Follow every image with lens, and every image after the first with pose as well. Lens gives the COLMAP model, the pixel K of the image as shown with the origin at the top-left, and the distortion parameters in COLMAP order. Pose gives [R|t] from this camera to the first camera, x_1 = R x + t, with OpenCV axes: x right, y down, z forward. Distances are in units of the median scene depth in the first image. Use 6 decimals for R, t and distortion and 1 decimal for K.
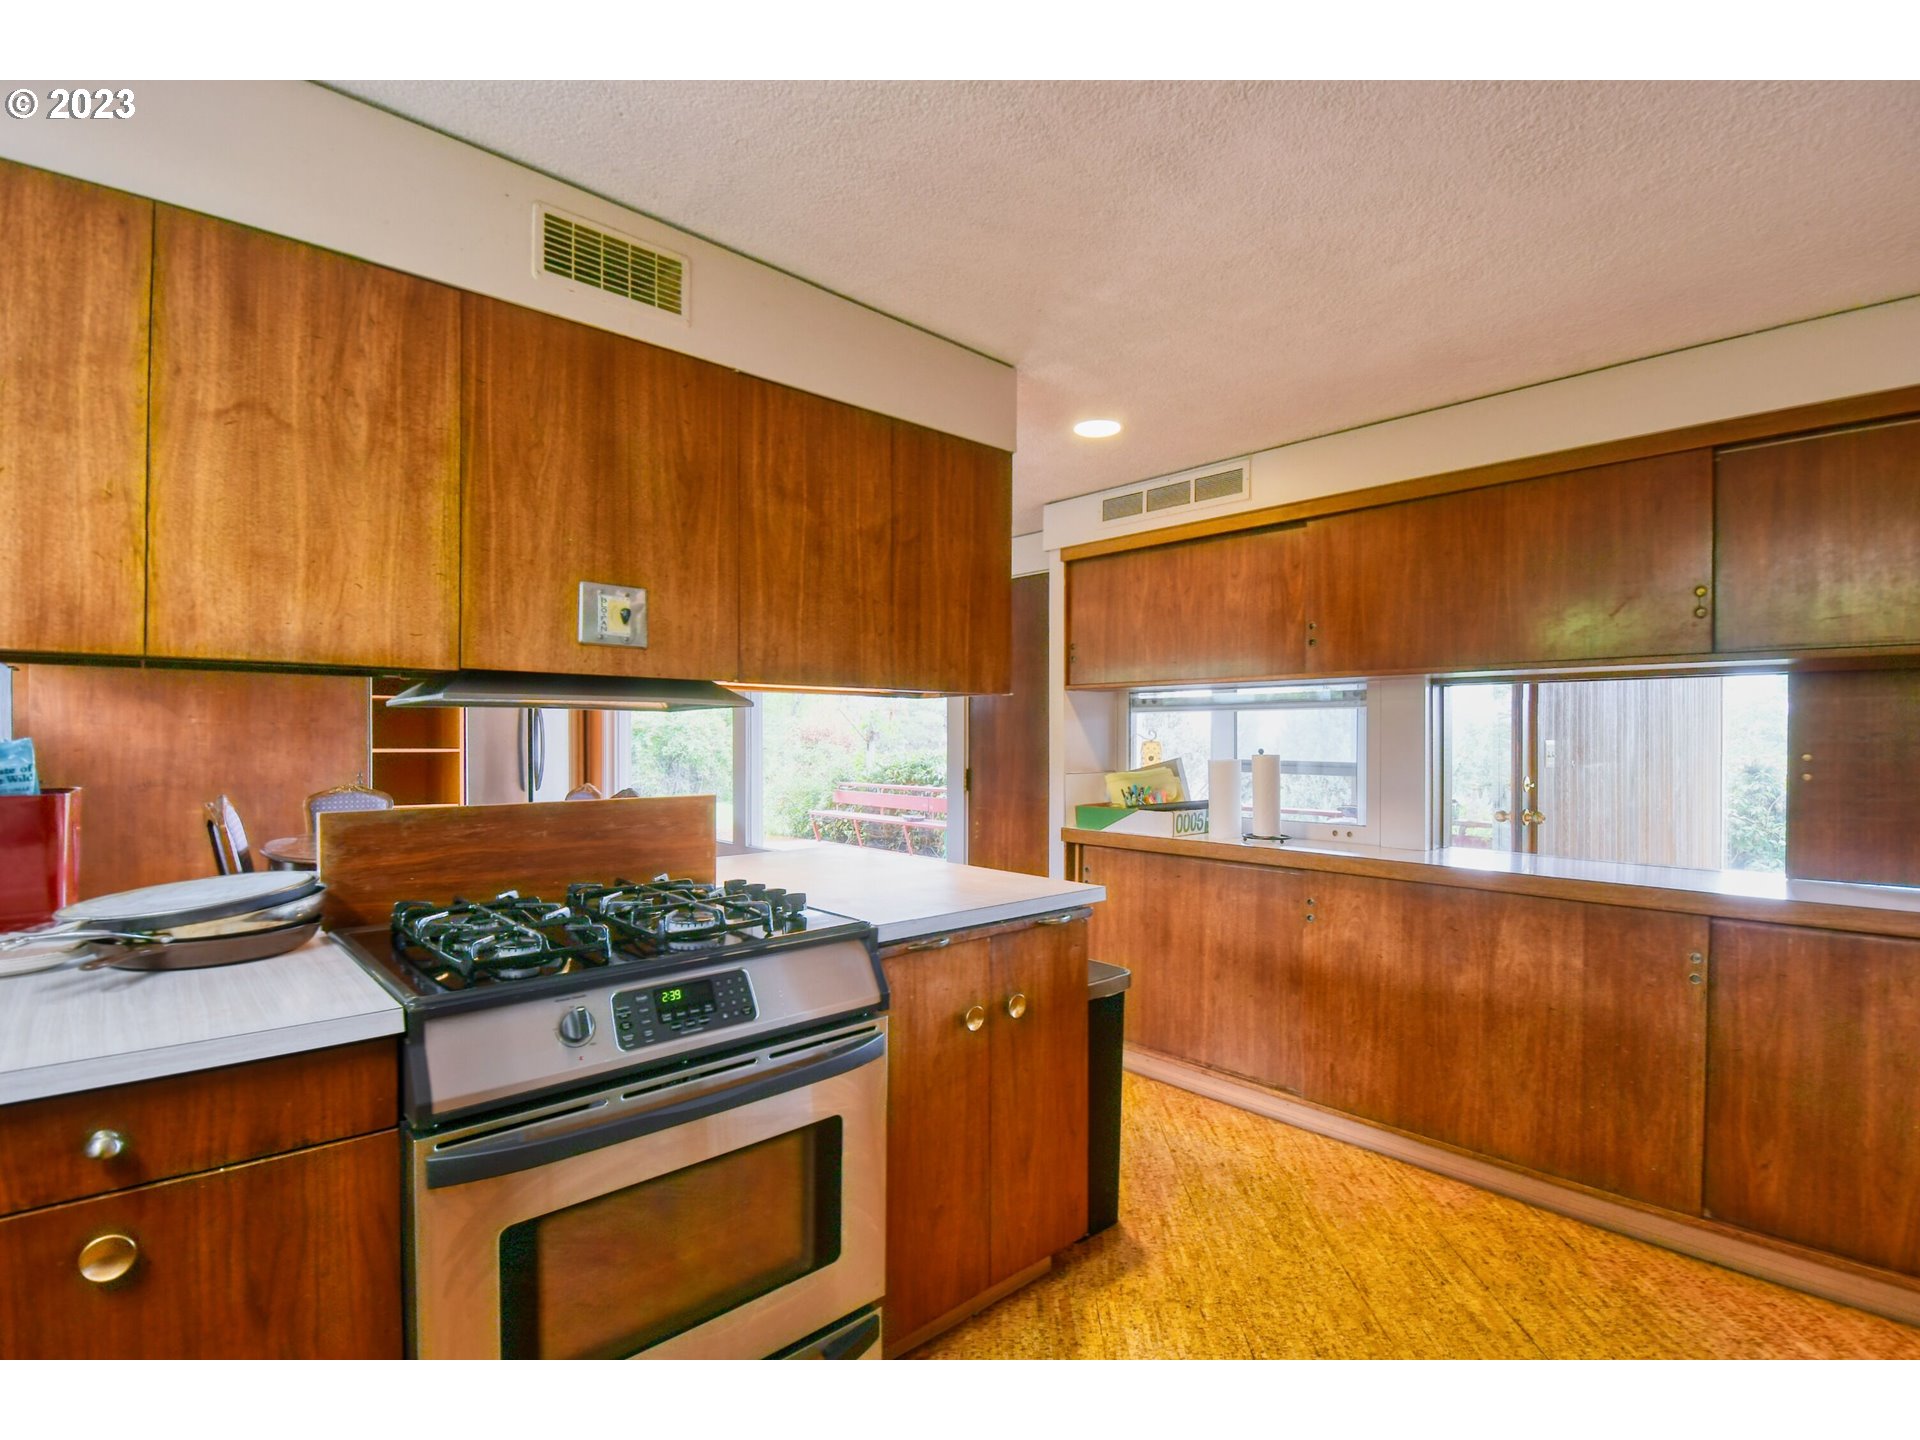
lens RADIAL K [[921.3, 0, 958.9], [0, 921.3, 747.1], [0, 0, 1]] dist [-0.009707, -0.010630]
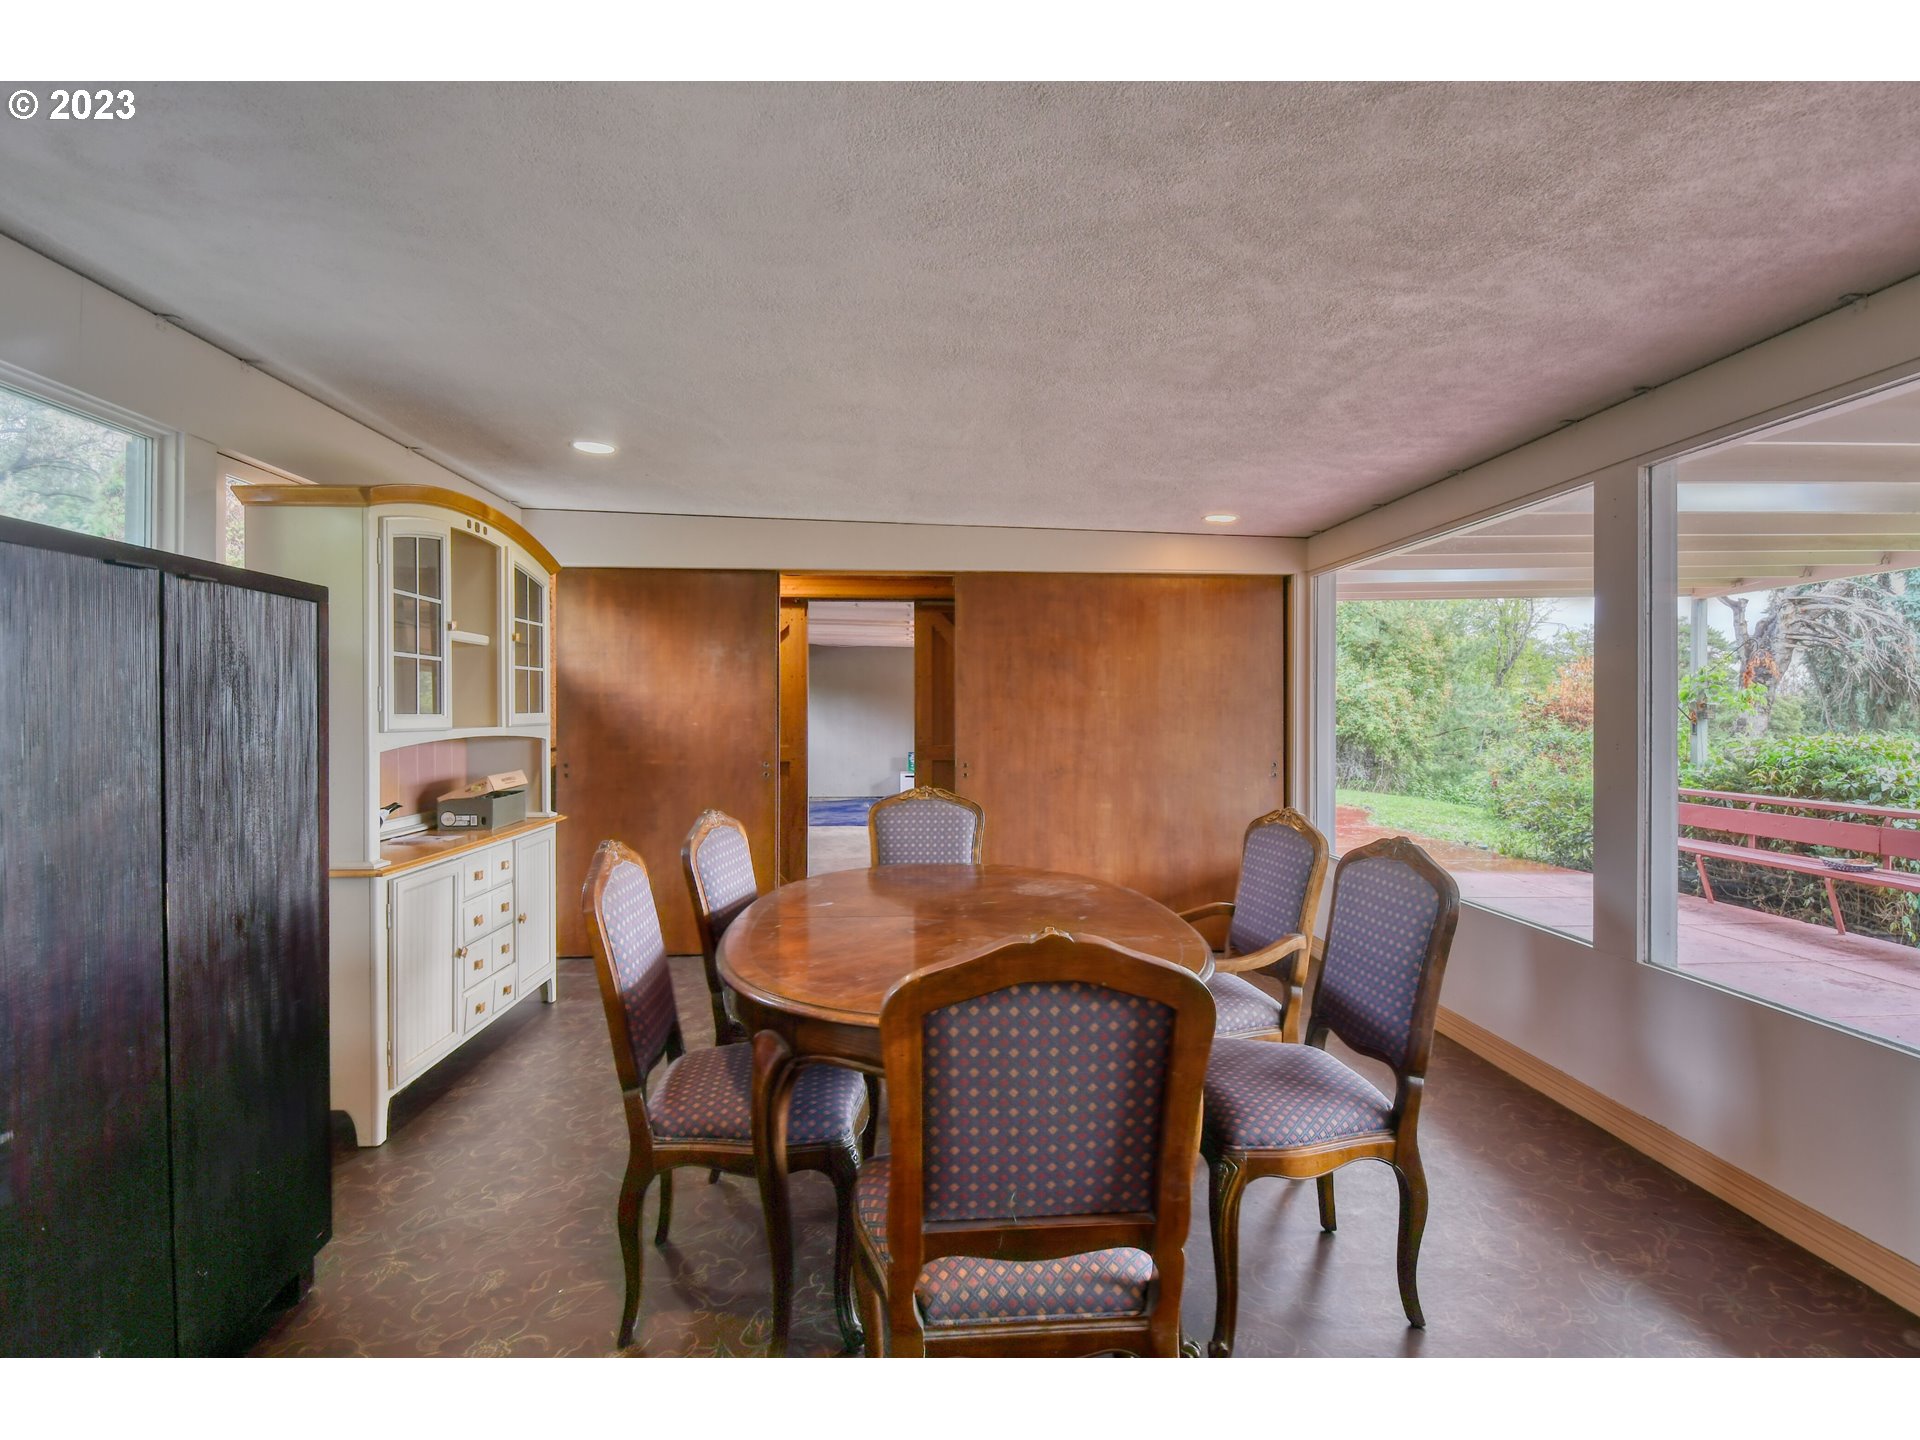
lens RADIAL K [[921.3, 0, 970.8], [0, 921.3, 715.0], [0, 0, 1]] dist [-0.009707, -0.010630]
pose [[0.783798, -0.000190, -0.621016, -0.391971], [-0.006160, 0.999948, -0.008081, -0.008774], [0.620985, 0.010159, 0.783757, 0.849188]]
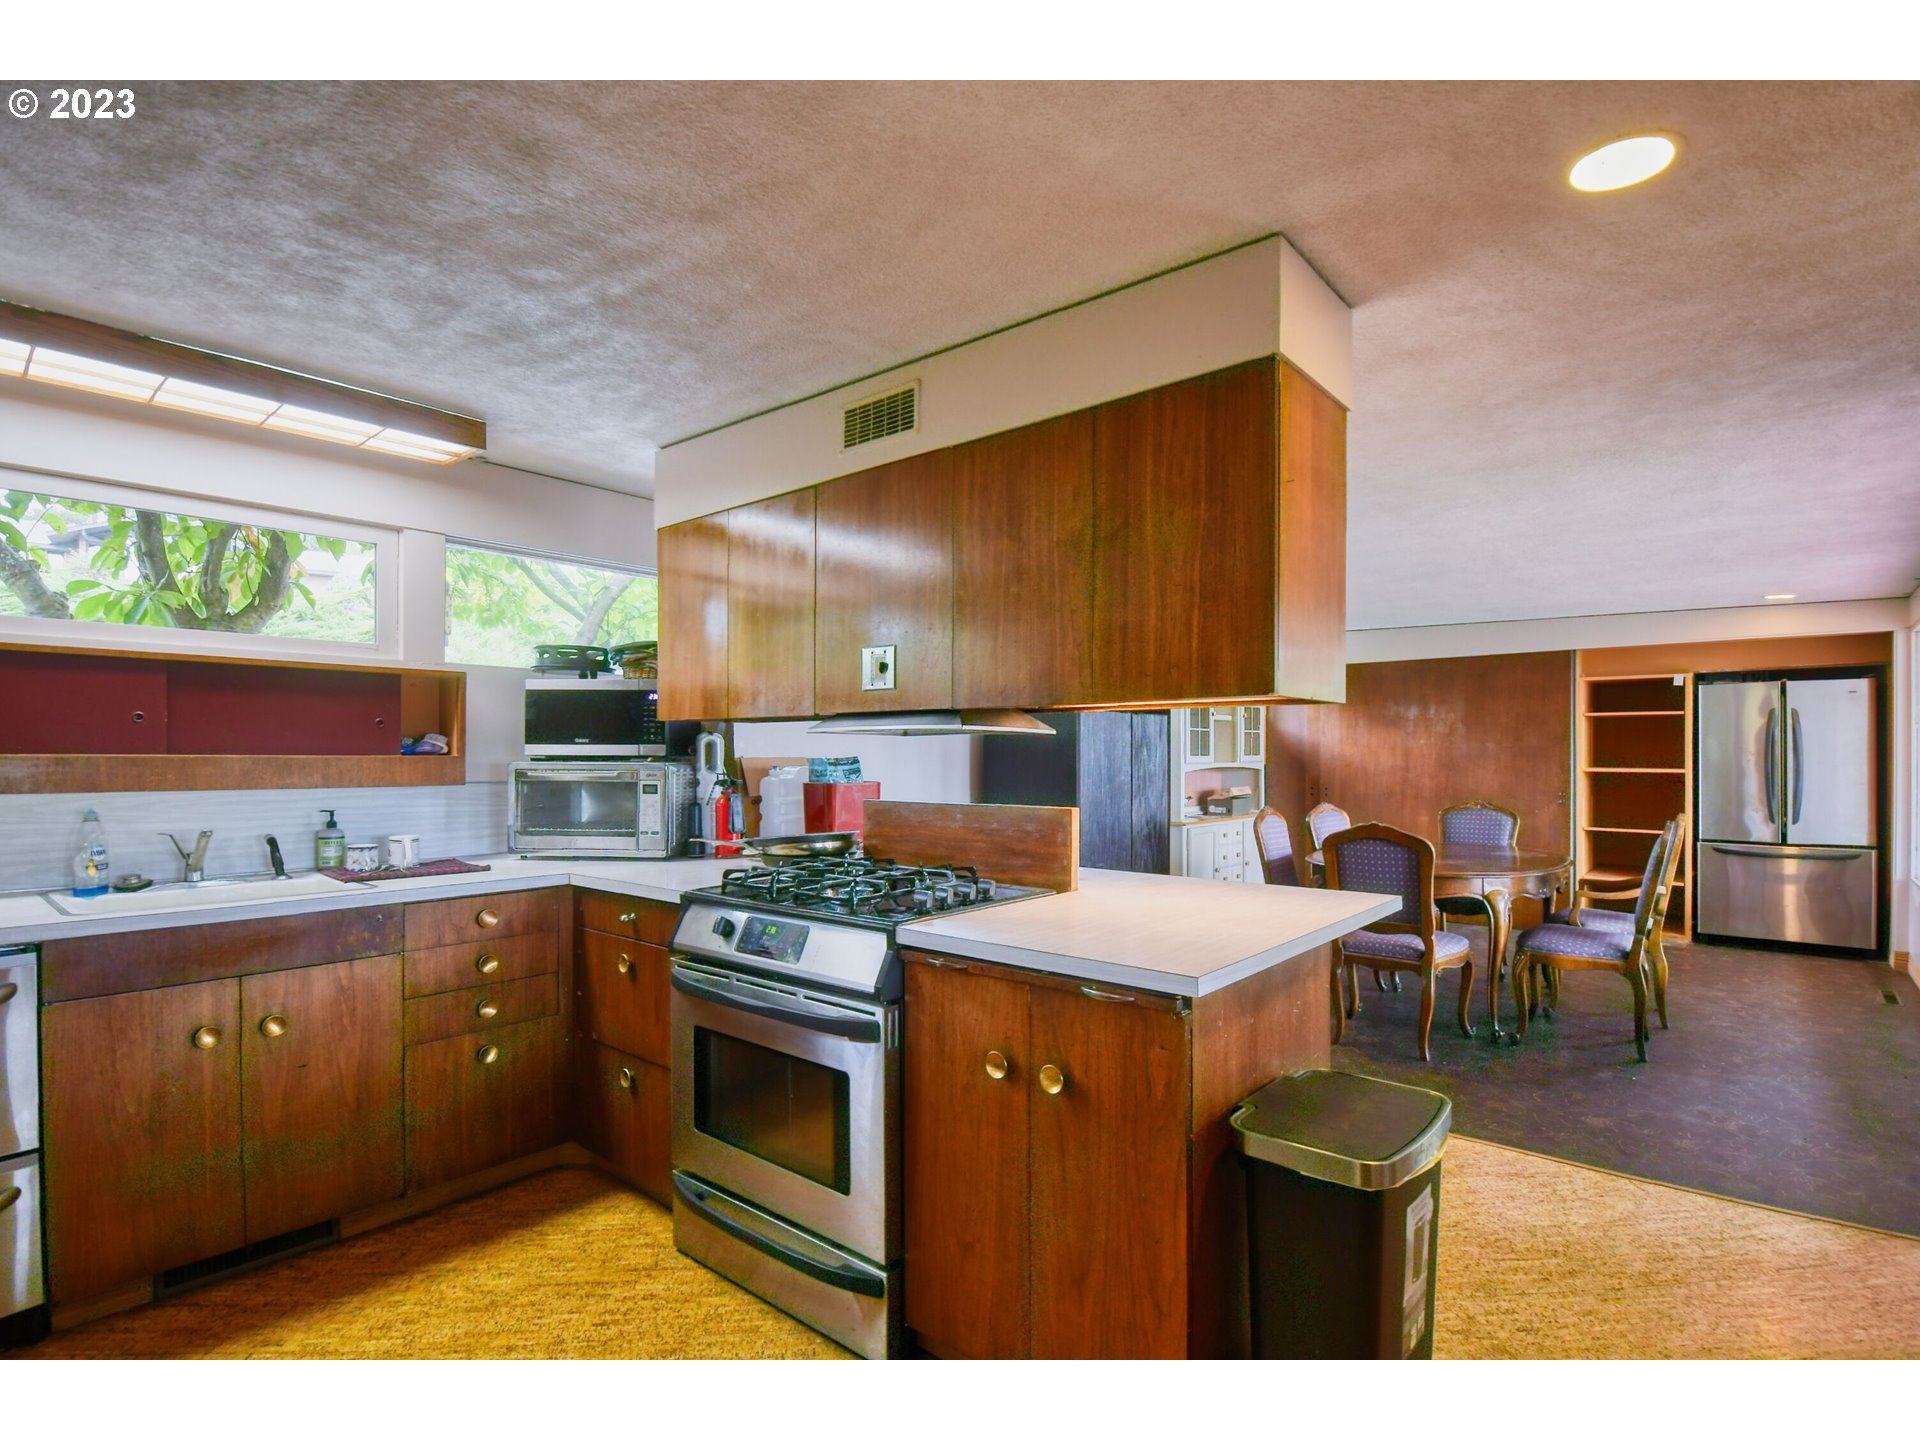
lens RADIAL K [[921.3, 0, 980.9], [0, 921.3, 752.2], [0, 0, 1]] dist [-0.009707, -0.010630]
pose [[0.130859, -0.005282, -0.991387, 0.523845], [-0.009549, 0.999933, -0.006588, -0.004155], [0.991355, 0.010329, 0.130800, 0.493514]]
